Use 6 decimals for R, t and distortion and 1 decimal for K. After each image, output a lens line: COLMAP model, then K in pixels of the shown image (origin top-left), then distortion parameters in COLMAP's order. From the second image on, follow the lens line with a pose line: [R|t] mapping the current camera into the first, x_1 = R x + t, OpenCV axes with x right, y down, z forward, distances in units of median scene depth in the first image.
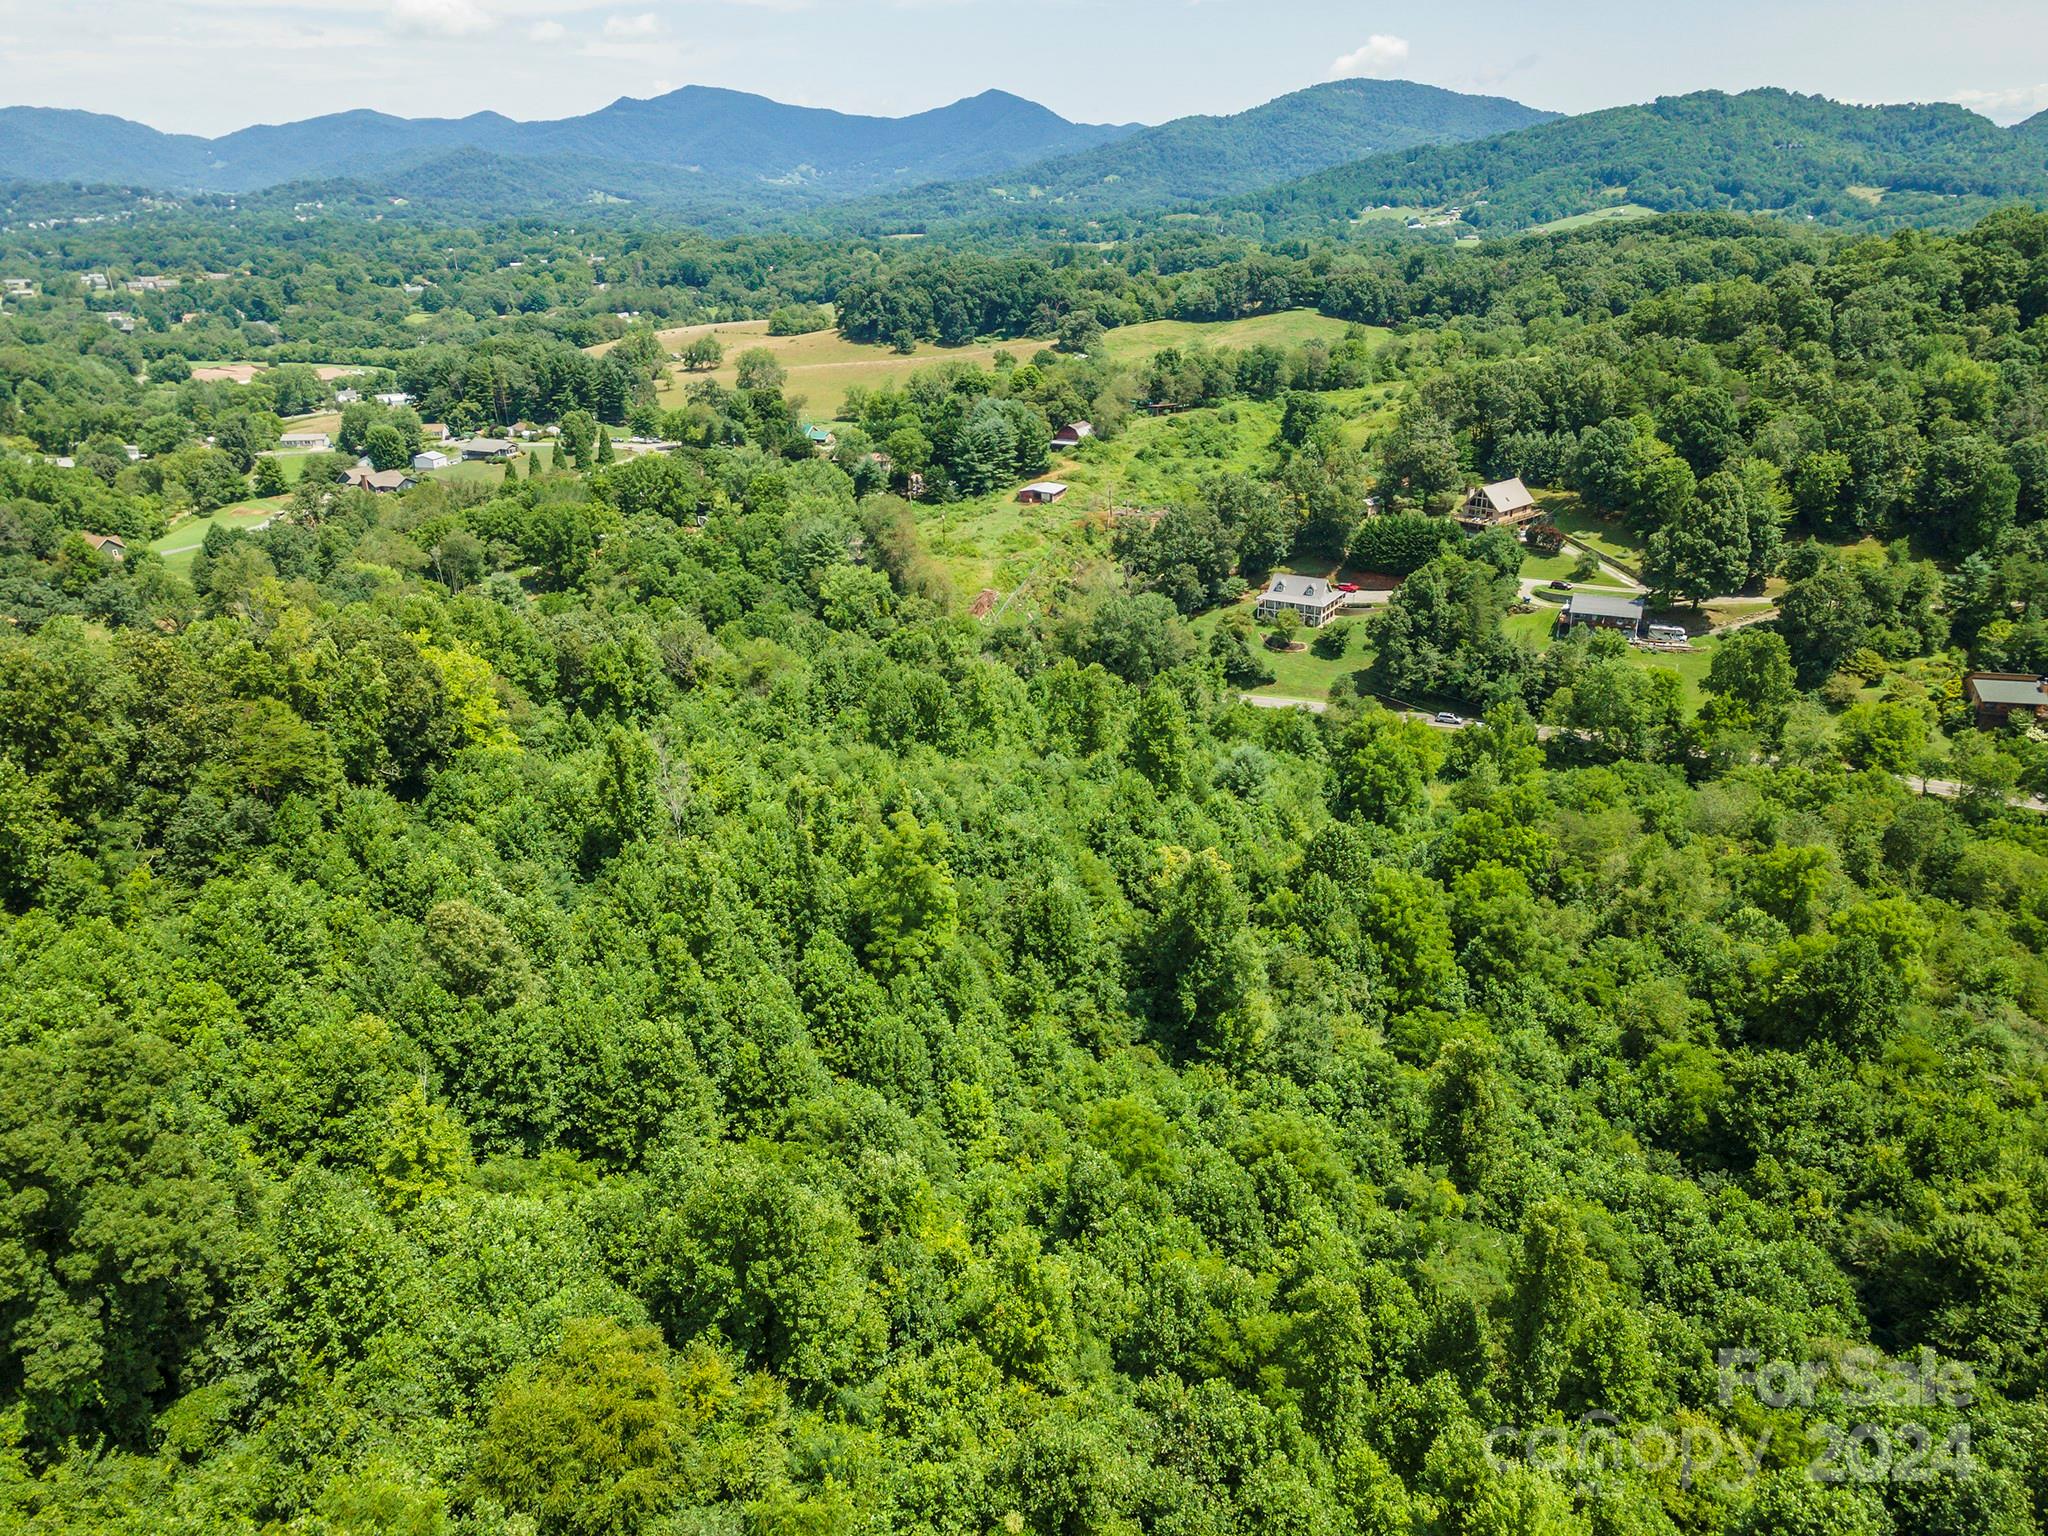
lens RADIAL K [[1491.2, 0, 1032.5], [0, 1491.2, 774.4], [0, 0, 1]] dist [0.038629, 0.030151]
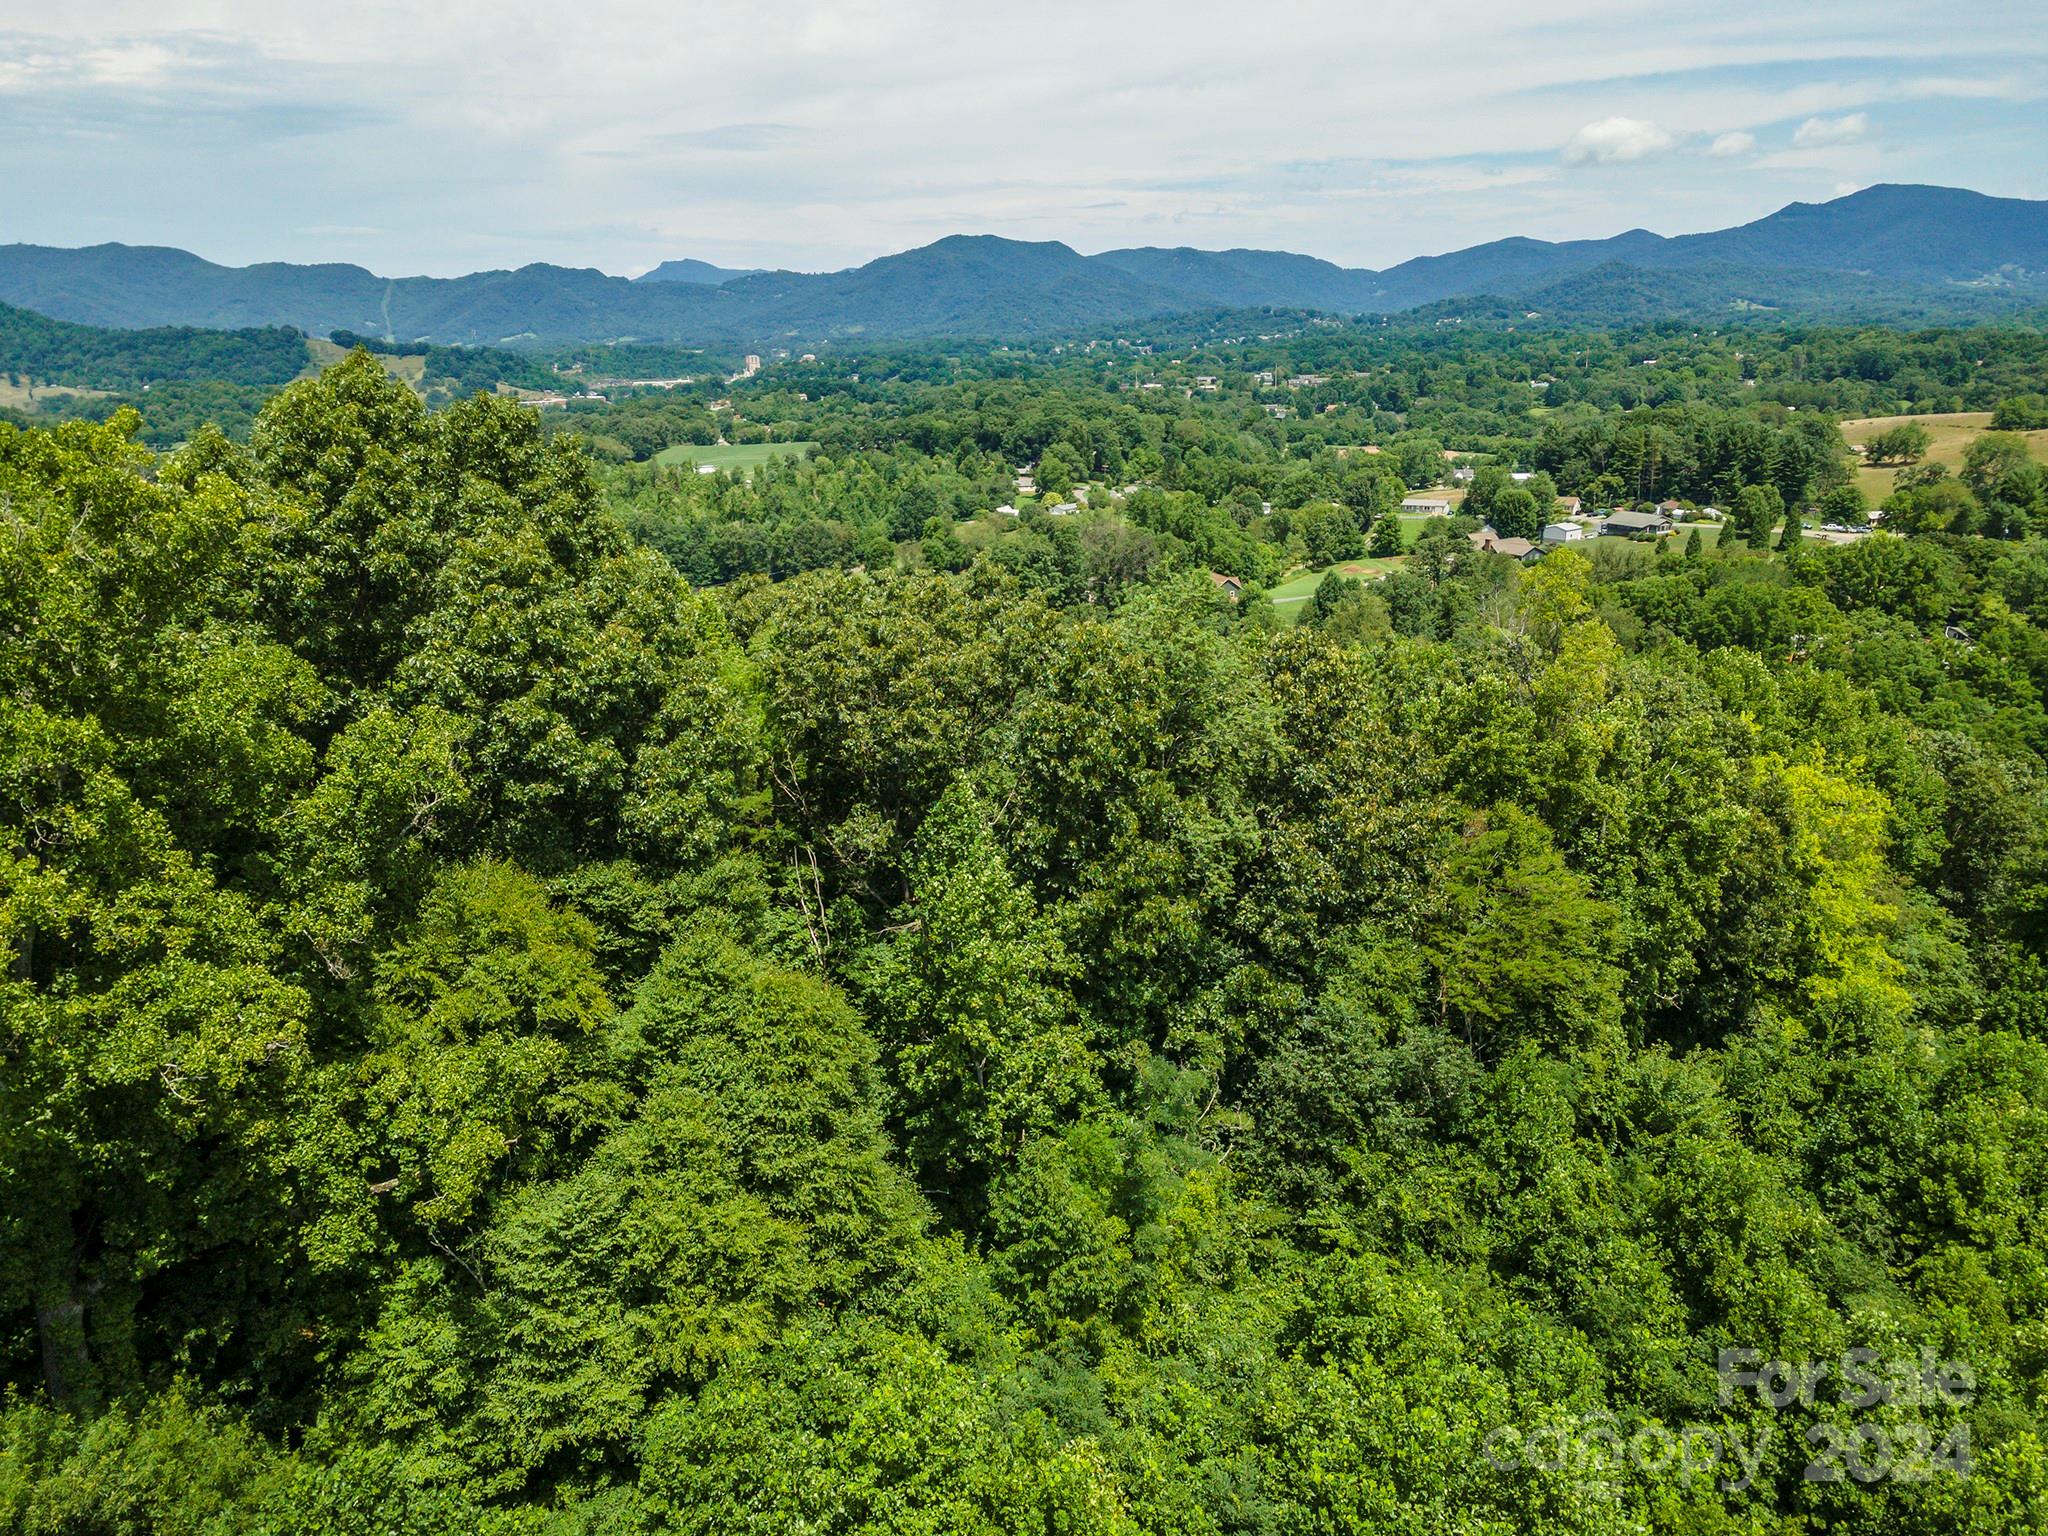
lens RADIAL K [[1491.2, 0, 1042.9], [0, 1491.2, 746.7], [0, 0, 1]] dist [0.038629, 0.030151]
pose [[0.784969, 0.171008, -0.595466, -0.104749], [-0.225550, 0.974073, -0.017592, -0.008547], [0.577018, 0.148117, 0.803188, 0.165754]]
